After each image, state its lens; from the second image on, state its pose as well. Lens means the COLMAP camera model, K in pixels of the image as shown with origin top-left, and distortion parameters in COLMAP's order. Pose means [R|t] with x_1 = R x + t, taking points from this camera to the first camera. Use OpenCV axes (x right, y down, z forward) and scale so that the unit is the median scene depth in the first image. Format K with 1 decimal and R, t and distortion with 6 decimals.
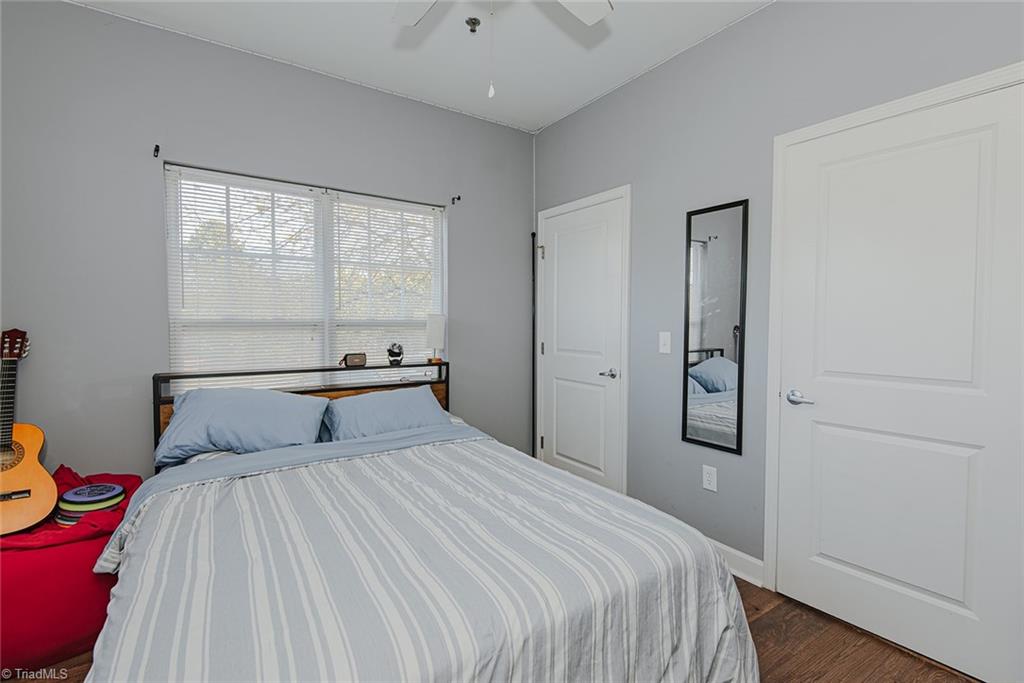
lens RADIAL K [[494.2, 0, 512.0], [0, 494.2, 341.5], [0, 0, 1]] dist [0.001241, 0.000068]
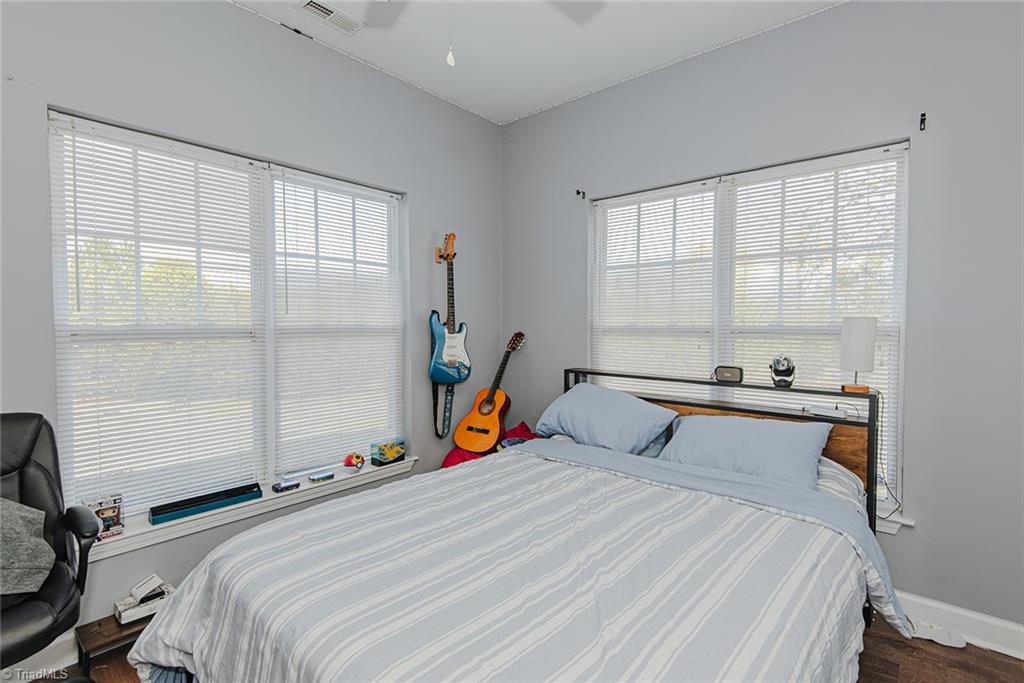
lens RADIAL K [[494.2, 0, 512.0], [0, 494.2, 341.5], [0, 0, 1]] dist [0.001241, 0.000068]
pose [[0.210822, 0.028743, -0.977102, 0.418448], [-0.044284, 0.998822, 0.019827, -0.018362], [0.976521, 0.039091, 0.211846, 0.473857]]
